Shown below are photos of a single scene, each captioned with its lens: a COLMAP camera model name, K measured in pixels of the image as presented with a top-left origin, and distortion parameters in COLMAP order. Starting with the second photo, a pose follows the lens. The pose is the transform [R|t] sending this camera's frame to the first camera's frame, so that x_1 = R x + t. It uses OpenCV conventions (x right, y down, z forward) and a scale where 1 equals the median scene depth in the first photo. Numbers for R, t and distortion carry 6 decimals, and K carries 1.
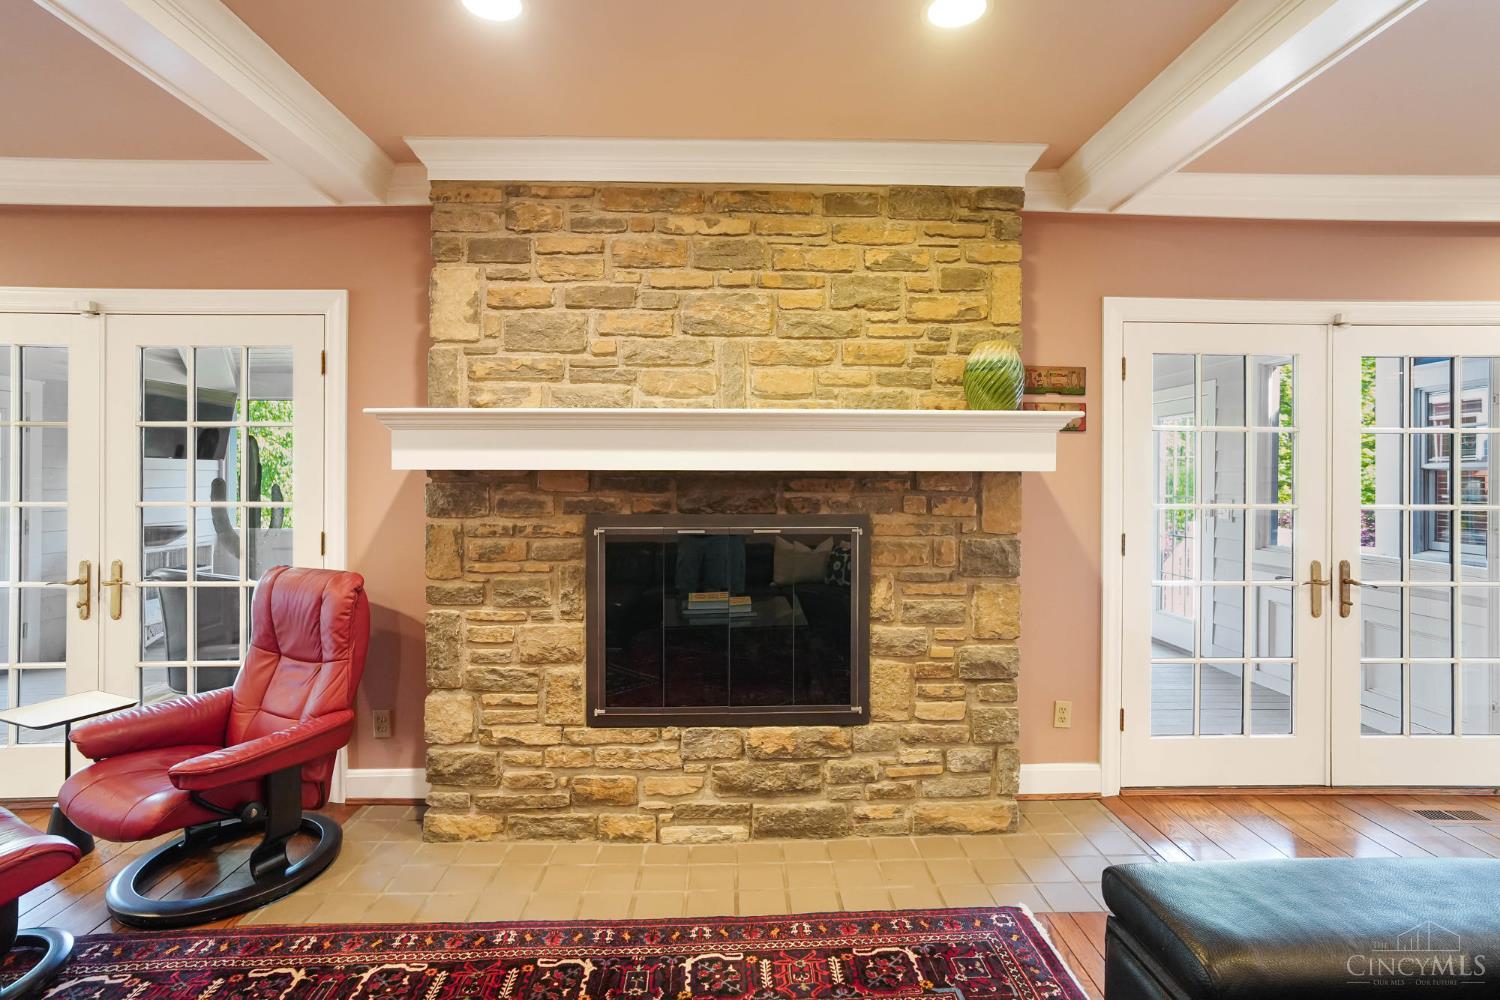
lens RADIAL K [[720.2, 0, 752.0], [0, 720.2, 481.2], [0, 0, 1]] dist [-0.022522, 0.008903]
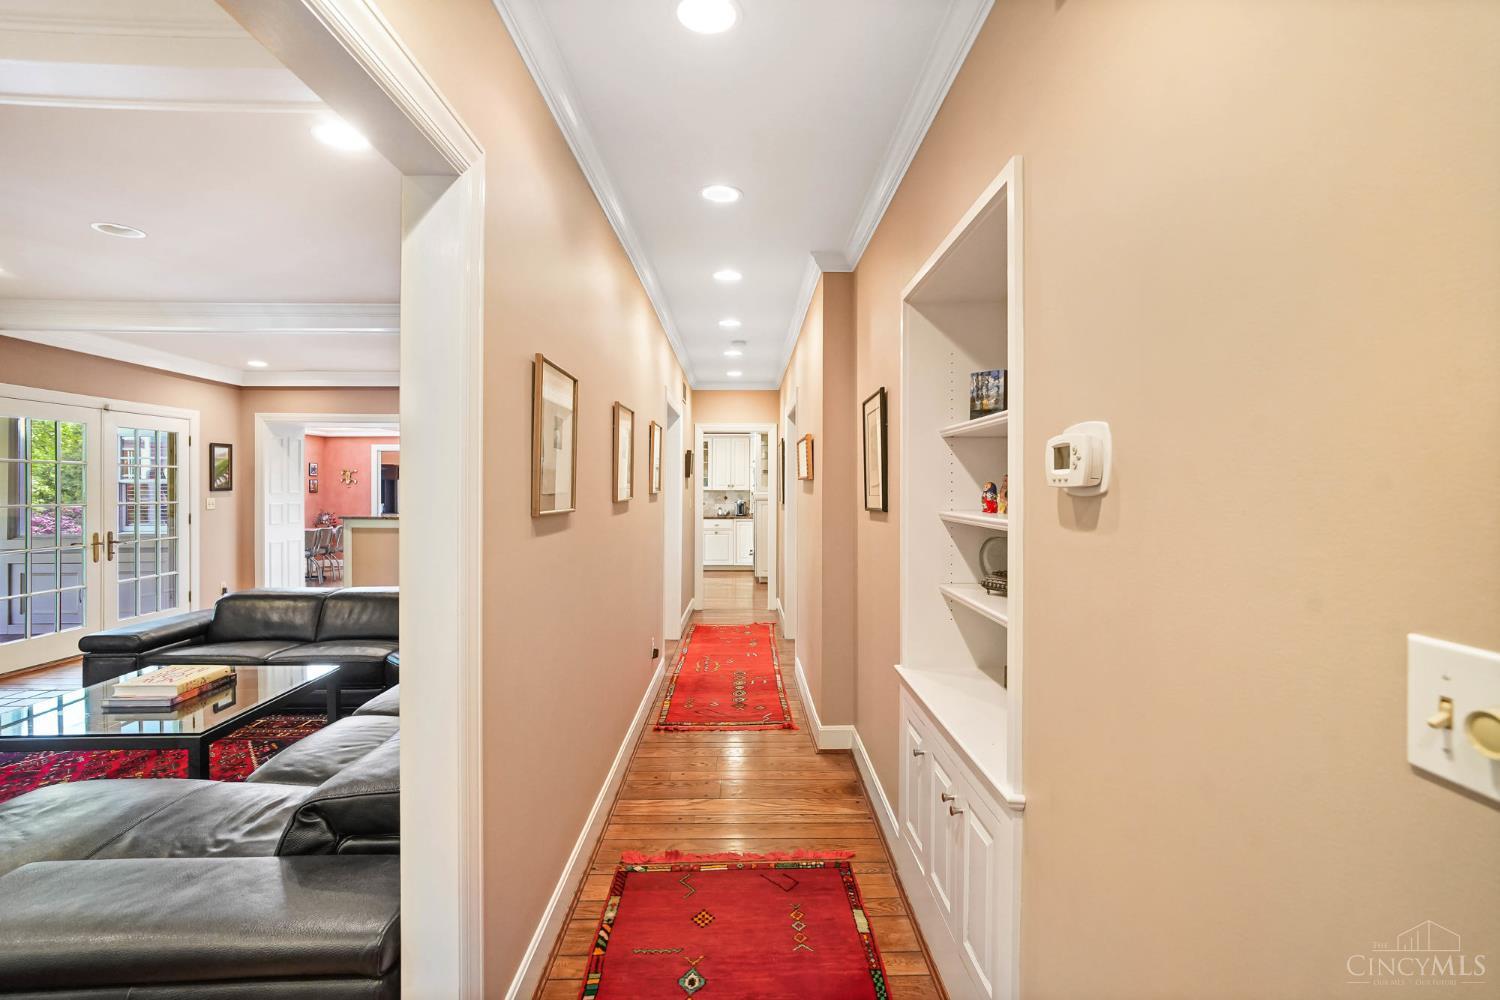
lens RADIAL K [[720.2, 0, 762.6], [0, 720.2, 494.7], [0, 0, 1]] dist [-0.022522, 0.008903]
pose [[0.006508, -0.008097, 0.999946, -1.241271], [0.000273, 0.999967, 0.008095, -0.003863], [-0.999979, 0.000221, 0.006510, -0.898834]]
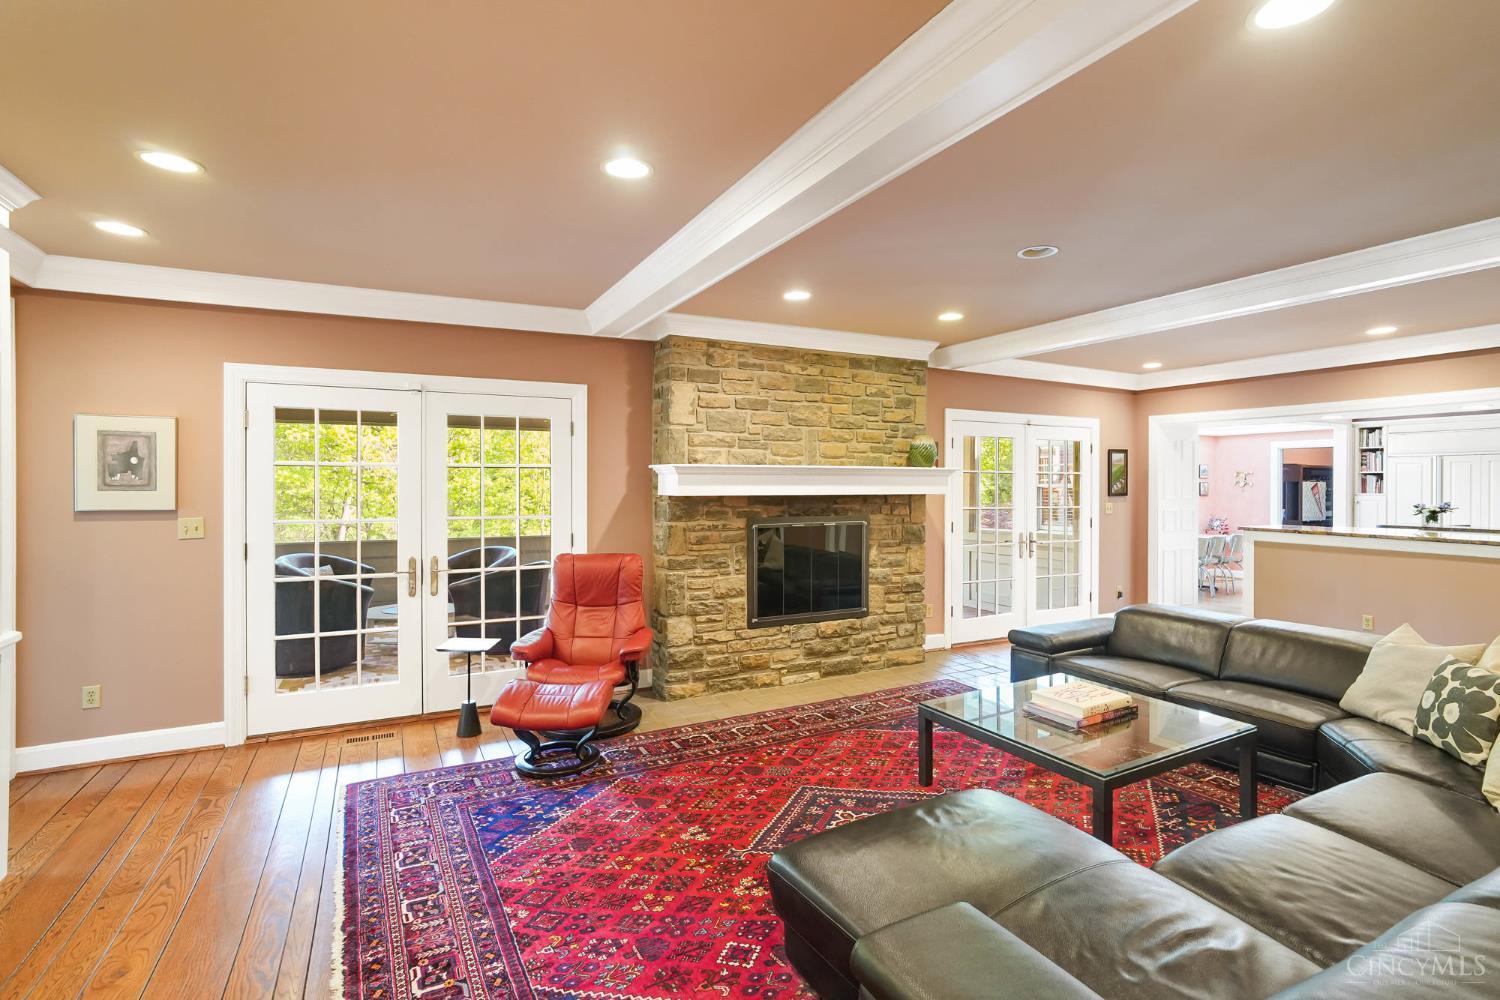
lens RADIAL K [[720.2, 0, 751.5], [0, 720.2, 497.2], [0, 0, 1]] dist [-0.022522, 0.008903]
pose [[0.900651, -0.009057, 0.434448, -1.044314], [0.003675, 0.999906, 0.013227, -0.033601], [-0.434527, -0.010317, 0.900600, -0.719430]]
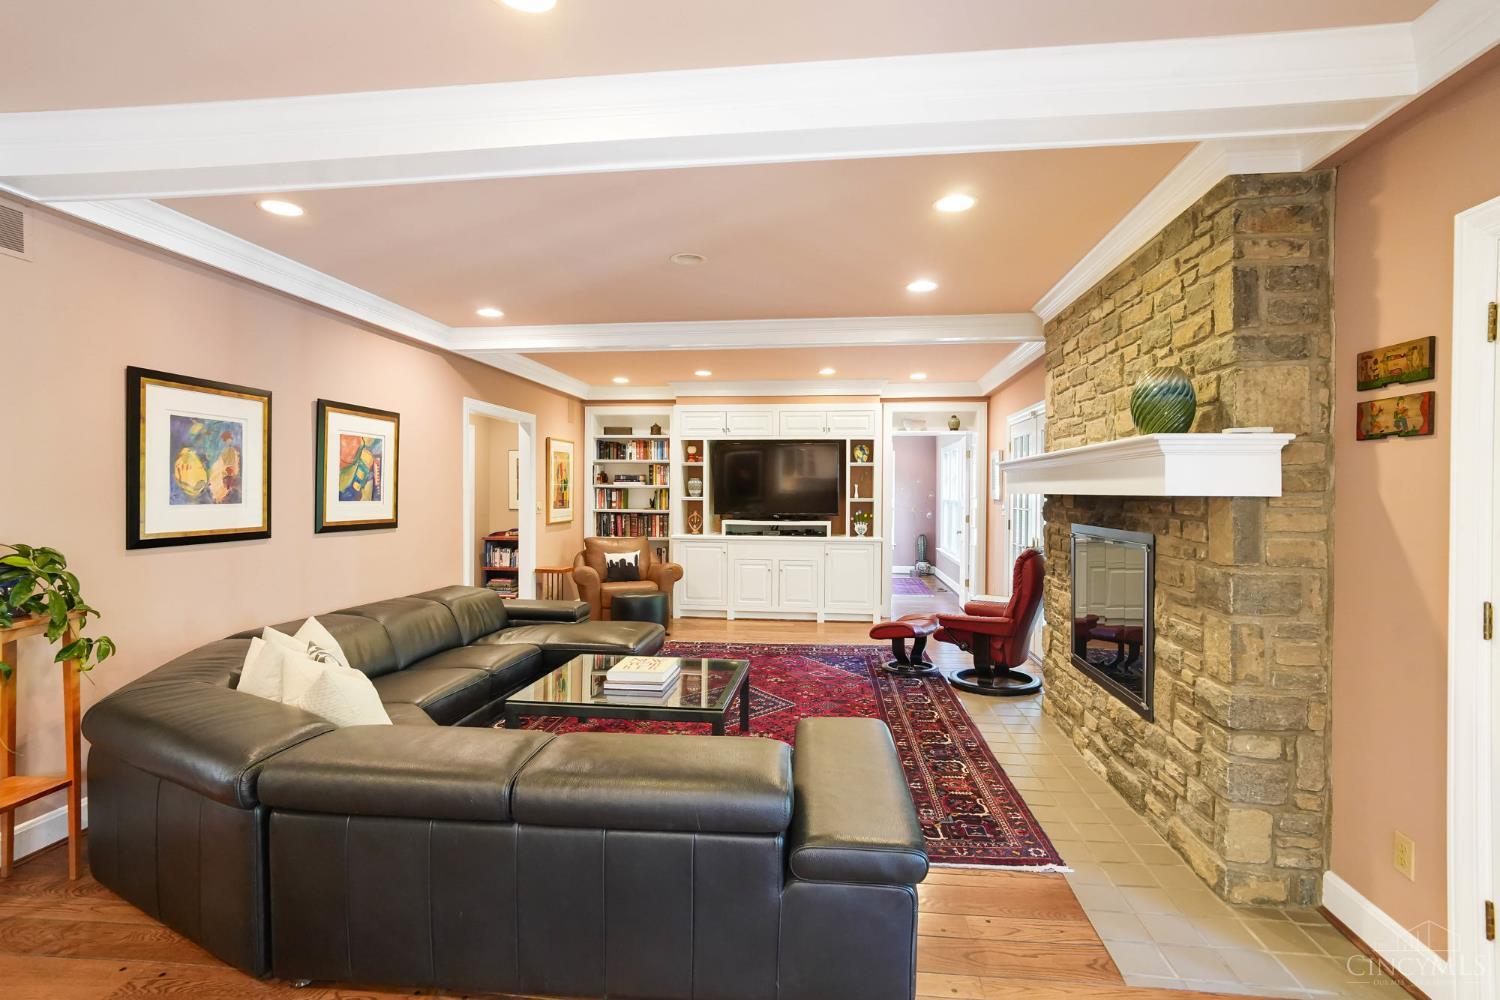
lens RADIAL K [[720.2, 0, 756.1], [0, 720.2, 494.5], [0, 0, 1]] dist [-0.022522, 0.008903]
pose [[-0.140661, 0.003054, -0.990053, 1.353341], [-0.008373, 0.999956, 0.004274, -0.014587], [0.990022, 0.008891, -0.140630, 0.551620]]
